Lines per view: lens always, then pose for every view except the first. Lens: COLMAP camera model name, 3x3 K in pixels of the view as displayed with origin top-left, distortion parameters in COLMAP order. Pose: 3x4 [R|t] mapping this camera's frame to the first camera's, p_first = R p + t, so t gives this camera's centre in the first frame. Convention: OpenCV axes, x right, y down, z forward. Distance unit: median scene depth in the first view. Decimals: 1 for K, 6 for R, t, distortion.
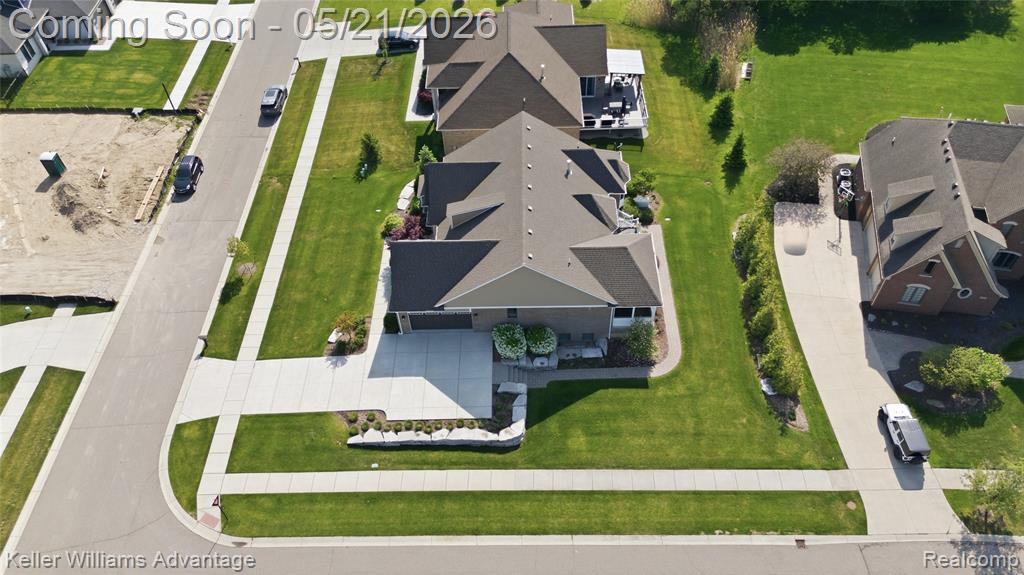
lens RADIAL K [[748.0, 0, 512.0], [0, 748.0, 287.5], [0, 0, 1]] dist [0.083866, -0.078078]
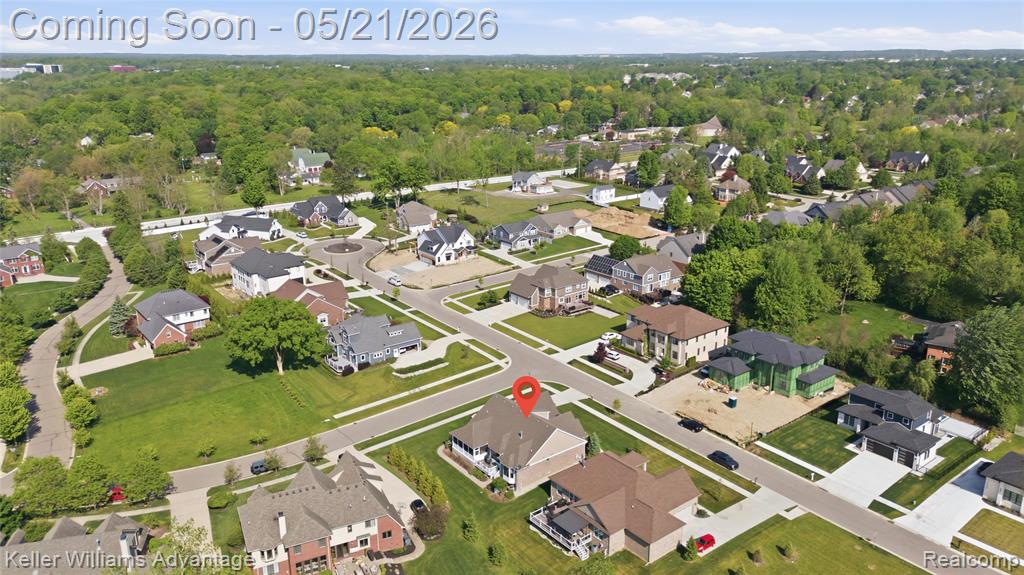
lens RADIAL K [[748.0, 0, 512.0], [0, 748.0, 287.5], [0, 0, 1]] dist [0.083866, -0.078078]
pose [[-0.789334, 0.211052, -0.576550, 1.330798], [-0.446648, 0.446923, 0.775090, -2.140243], [0.421258, 0.869320, -0.258506, 1.293179]]
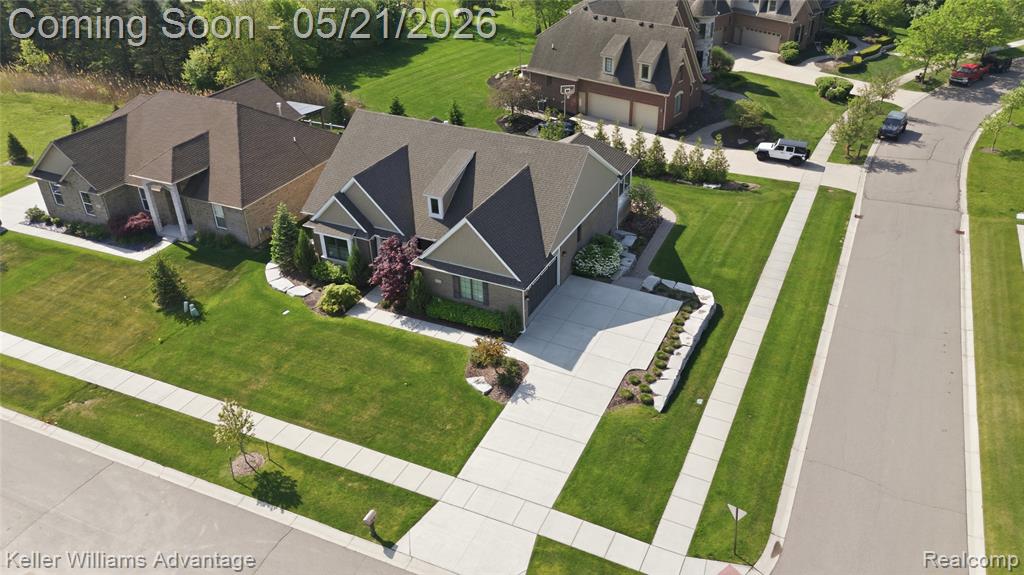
lens RADIAL K [[785.7, 0, 539.2], [0, 785.7, 282.3], [0, 0, 1]] dist [0.108777, -0.148413]
pose [[0.410970, -0.449365, 0.793205, -0.773575], [0.687634, 0.724053, 0.053916, -0.005458], [-0.598551, 0.523277, 0.606563, 0.512172]]
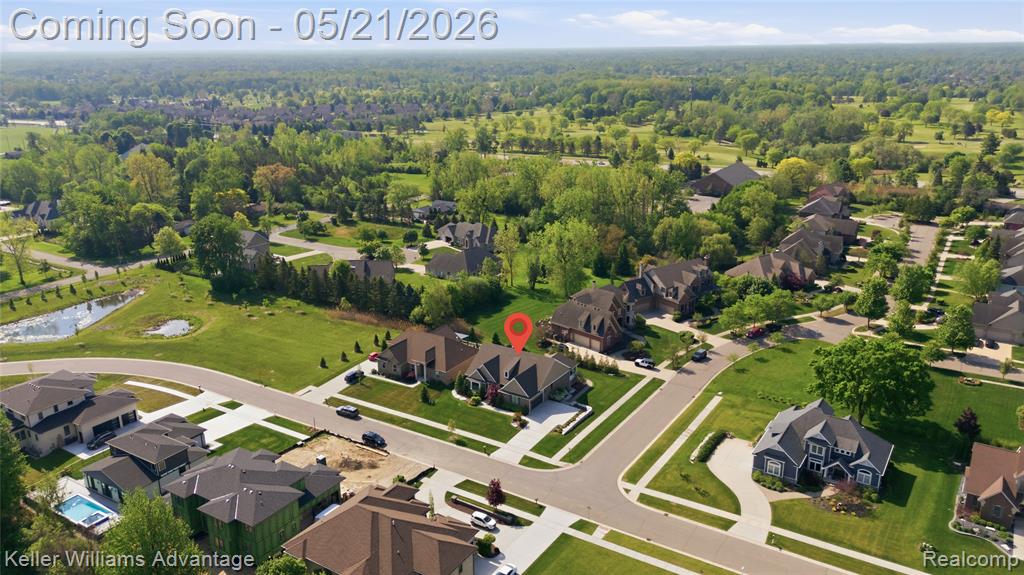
lens RADIAL K [[760.9, 0, 511.7], [0, 760.9, 266.3], [0, 0, 1]] dist [0.121953, -0.081528]
pose [[0.541456, -0.214506, 0.812904, -2.236433], [0.633693, 0.739549, -0.226938, 0.250105], [-0.552503, 0.638008, 0.536364, -0.671302]]
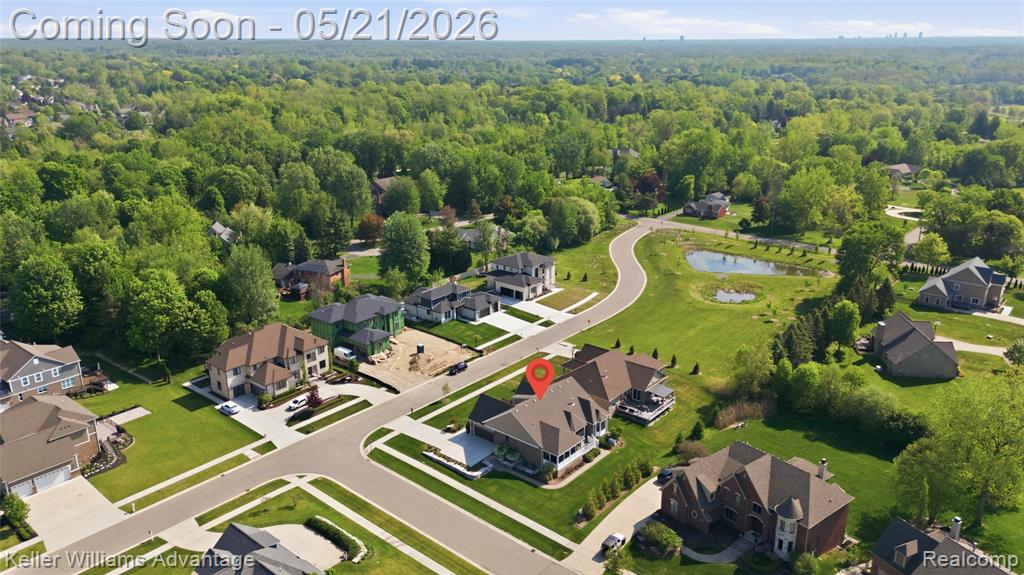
lens RADIAL K [[748.0, 0, 512.0], [0, 748.0, 287.5], [0, 0, 1]] dist [0.083866, -0.078078]
pose [[0.765302, 0.222210, -0.604100, 1.300194], [-0.495623, 0.802257, -0.332779, 0.422015], [0.410696, 0.554082, 0.724101, -0.909049]]
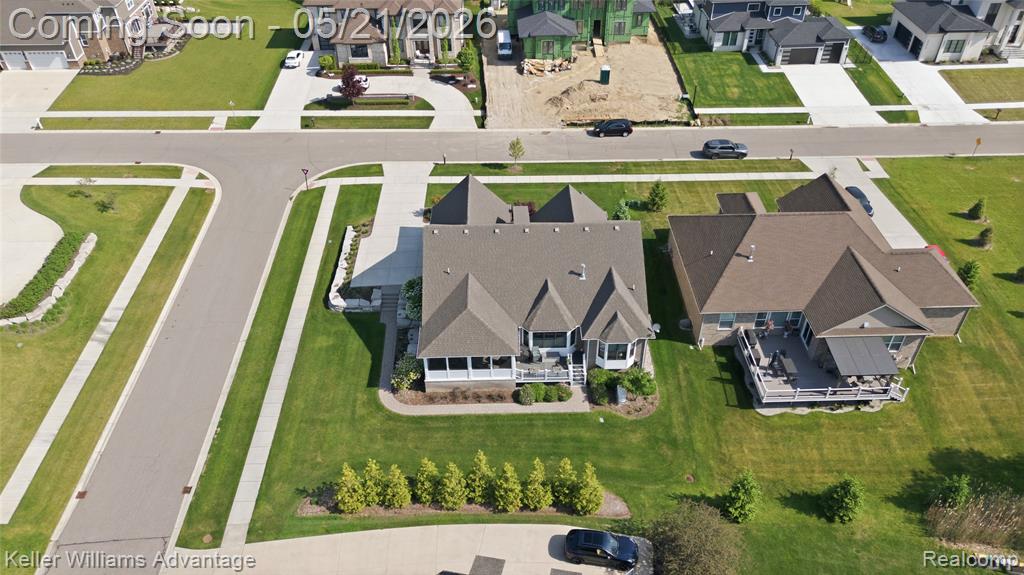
lens RADIAL K [[748.0, 0, 512.0], [0, 748.0, 287.5], [0, 0, 1]] dist [0.083866, -0.078078]
pose [[0.026229, 0.654978, -0.755193, 0.887631], [-0.751036, 0.511485, 0.417526, -0.528556], [0.659740, 0.556226, 0.505328, 0.521961]]
